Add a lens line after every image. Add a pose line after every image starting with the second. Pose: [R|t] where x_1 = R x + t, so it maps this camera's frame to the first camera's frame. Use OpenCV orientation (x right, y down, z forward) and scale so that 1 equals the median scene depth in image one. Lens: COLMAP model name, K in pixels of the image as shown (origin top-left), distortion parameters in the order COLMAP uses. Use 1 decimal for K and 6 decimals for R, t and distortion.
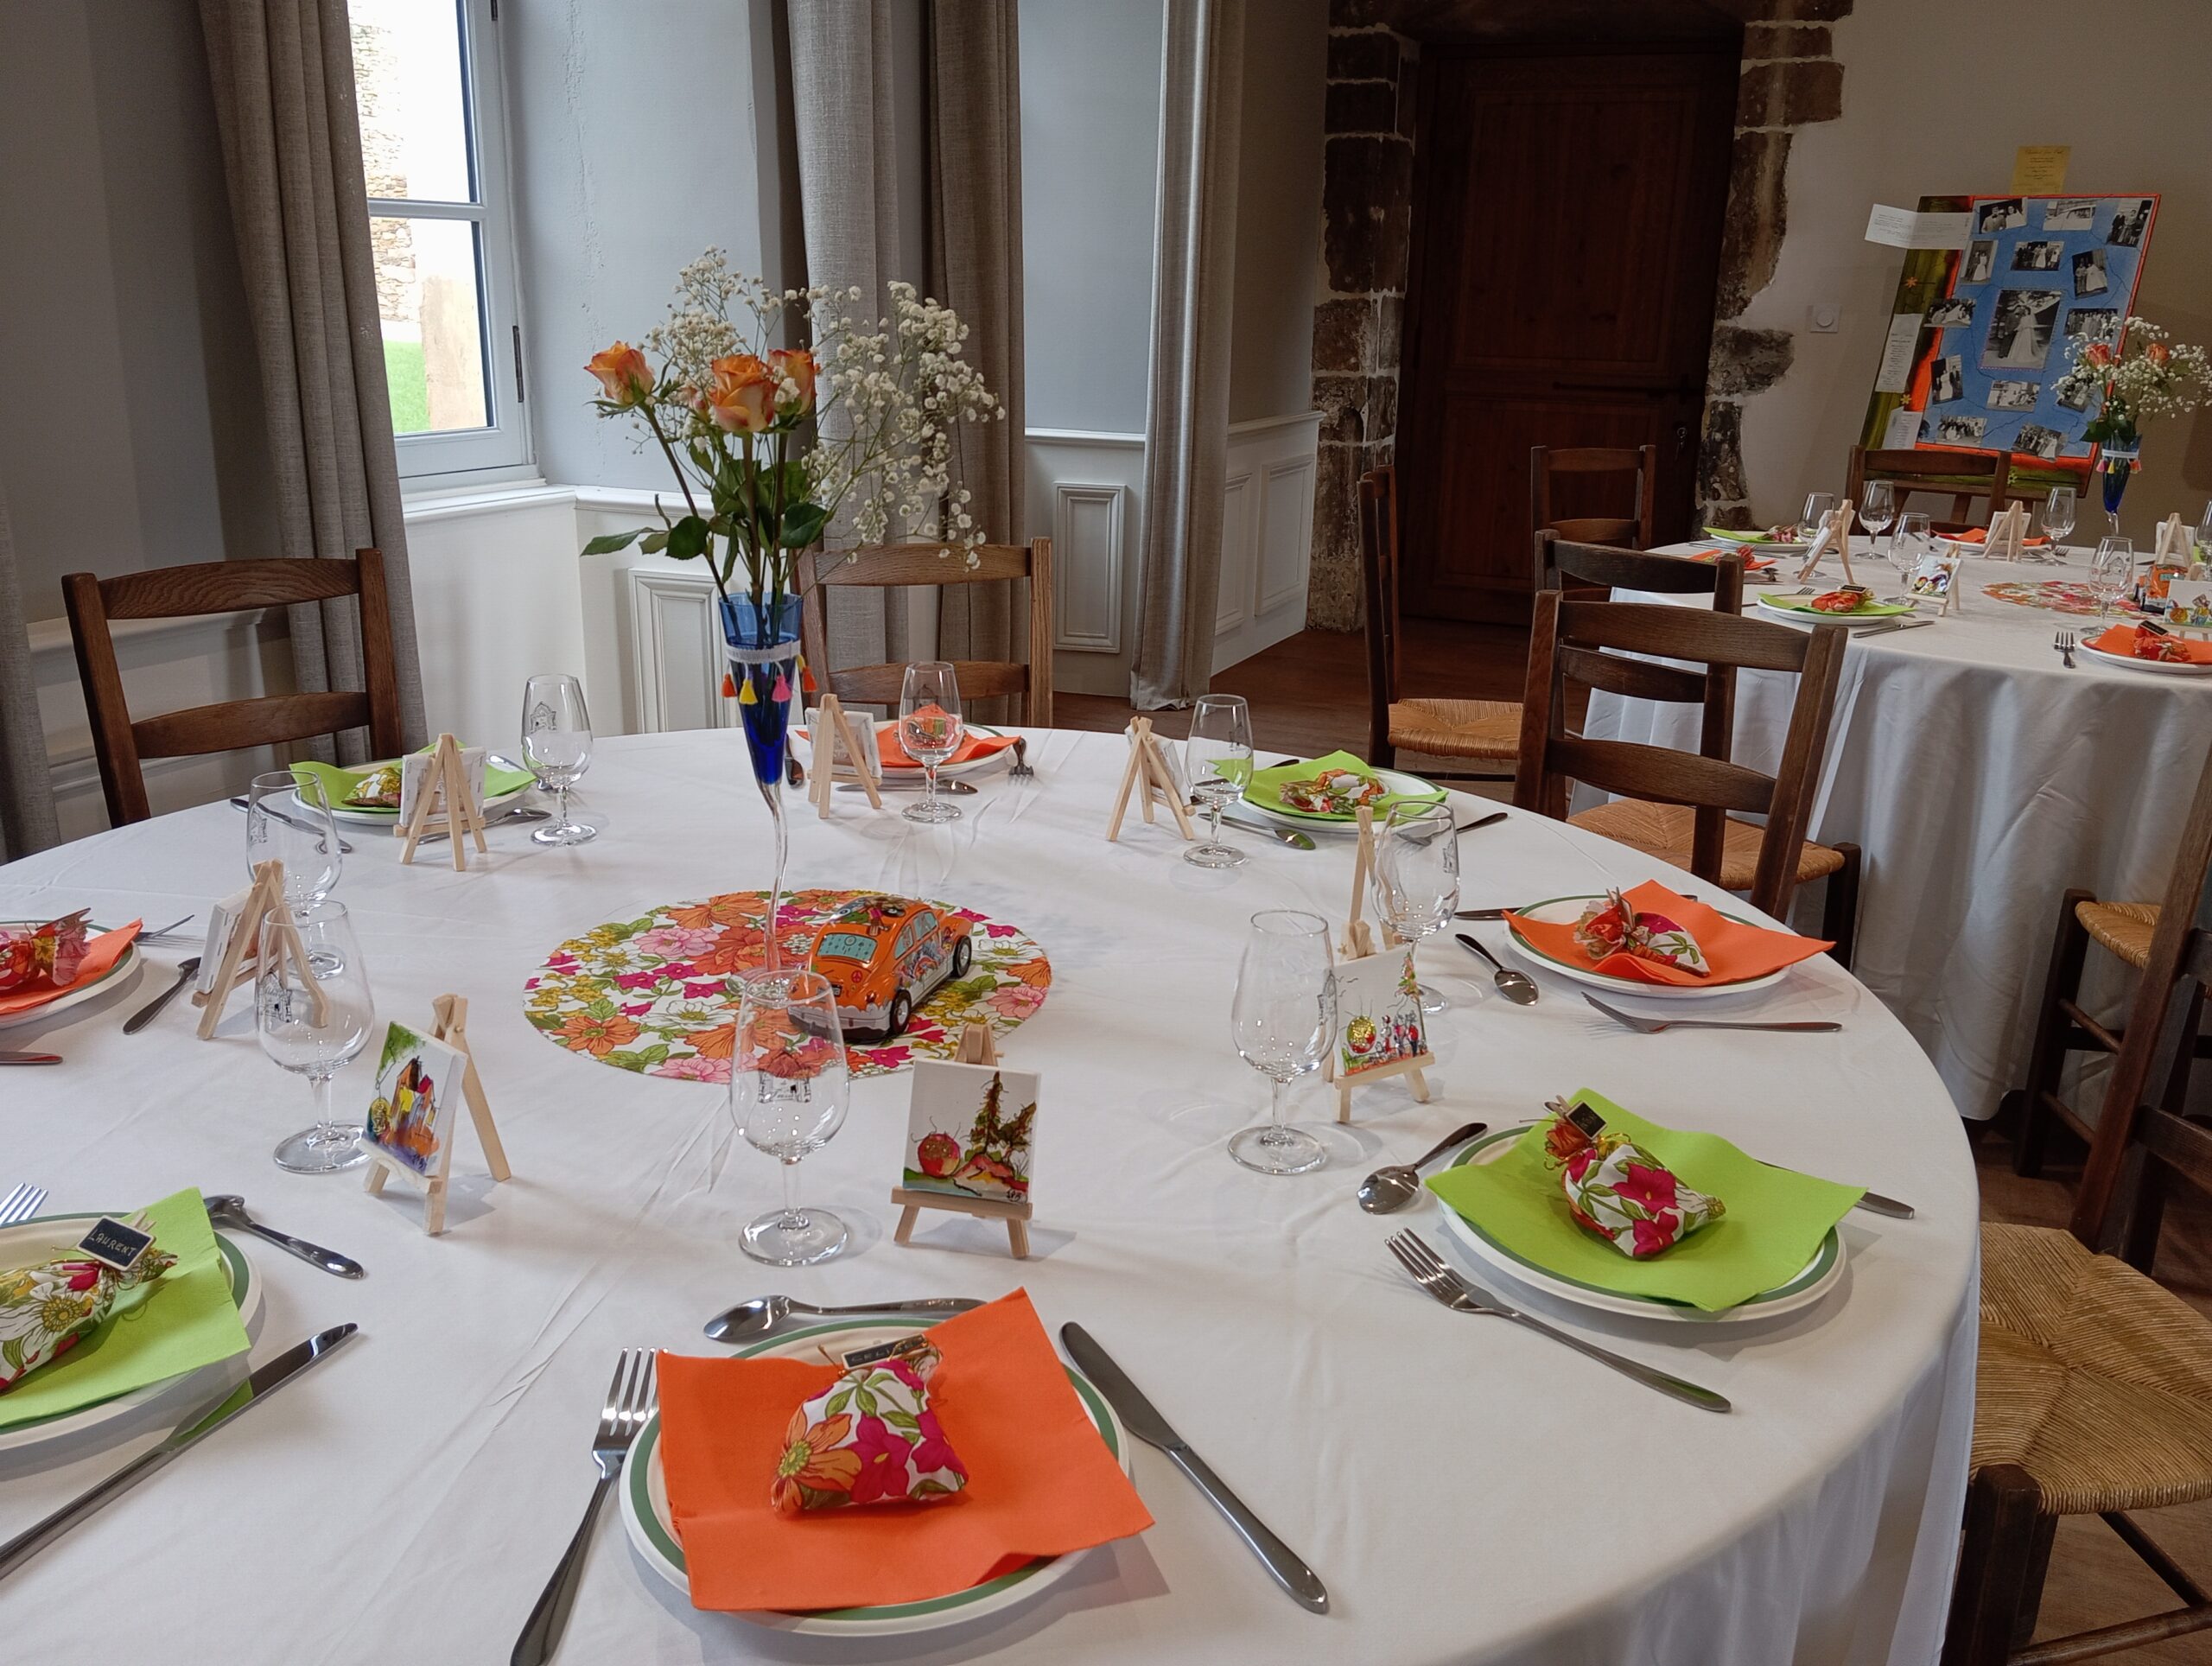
lens RADIAL K [[1790.3, 0, 1084.8], [0, 1790.3, 826.8], [0, 0, 1]] dist [0.088771, -0.166256]
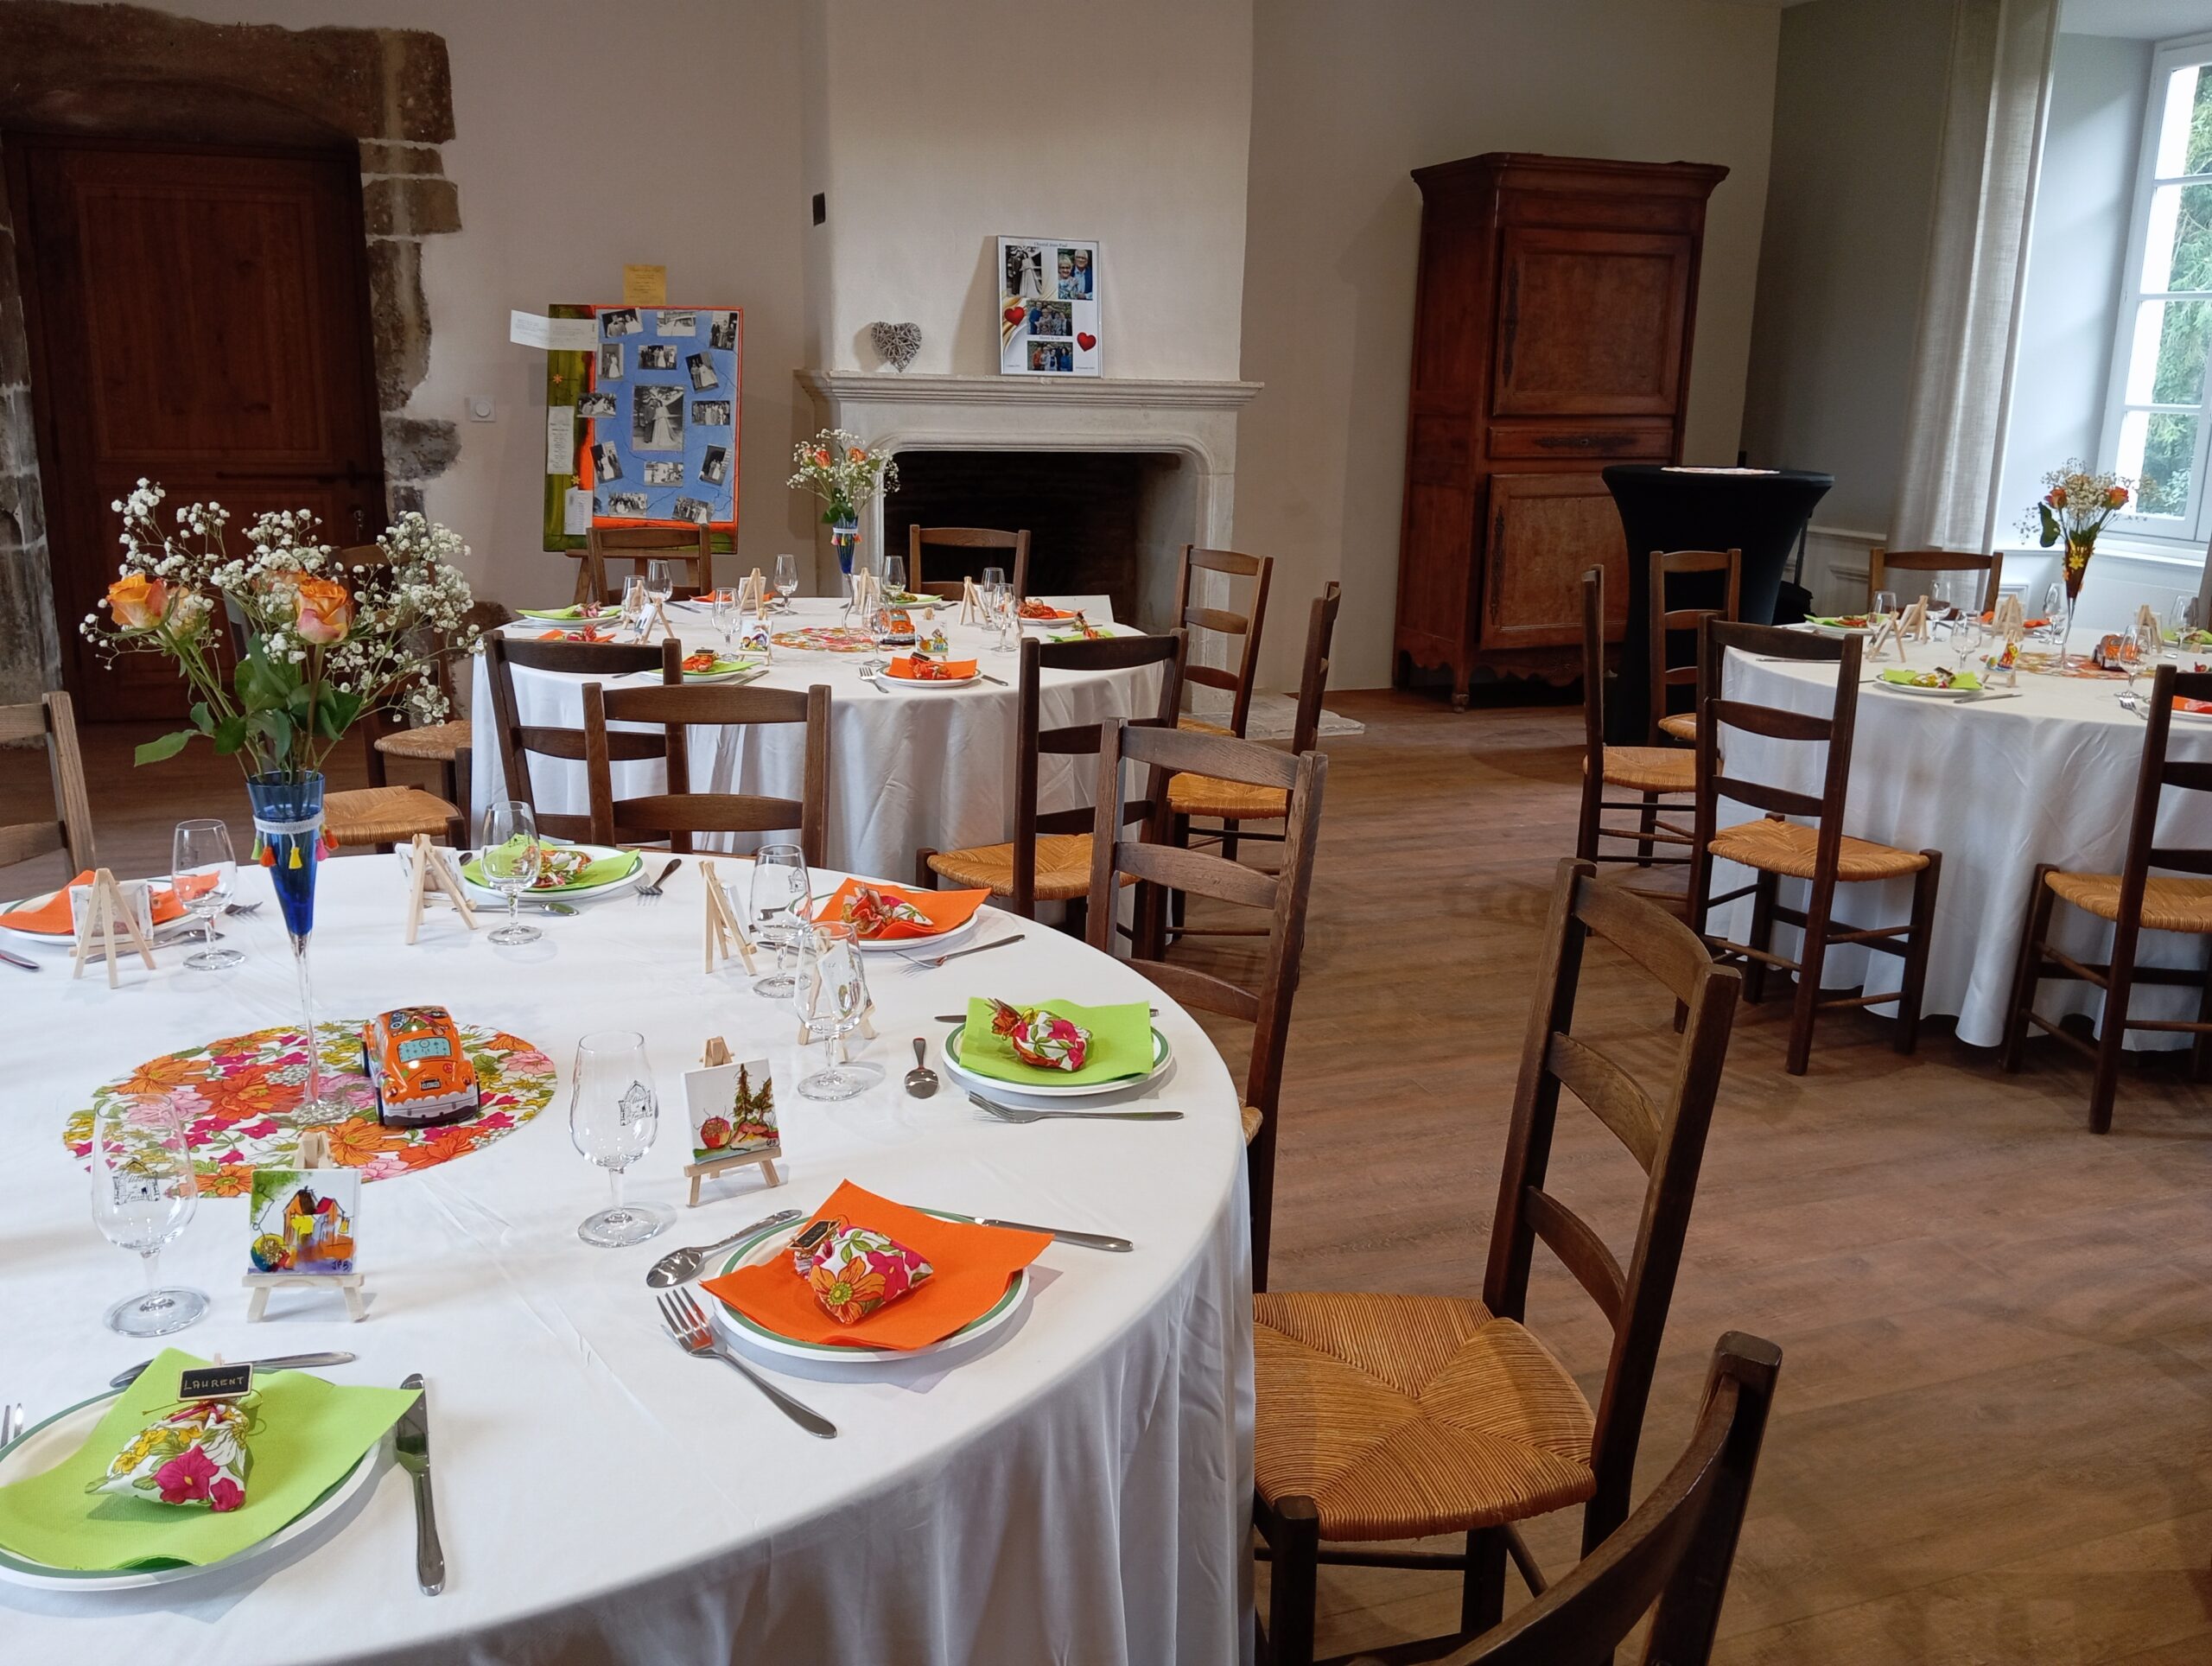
lens RADIAL K [[1790.3, 0, 1084.8], [0, 1790.3, 826.8], [0, 0, 1]] dist [0.088771, -0.166256]
pose [[0.716786, -0.177980, 0.674196, -0.135248], [0.197516, 0.979100, 0.048478, -0.011302], [-0.668734, 0.098416, 0.736960, -0.046440]]
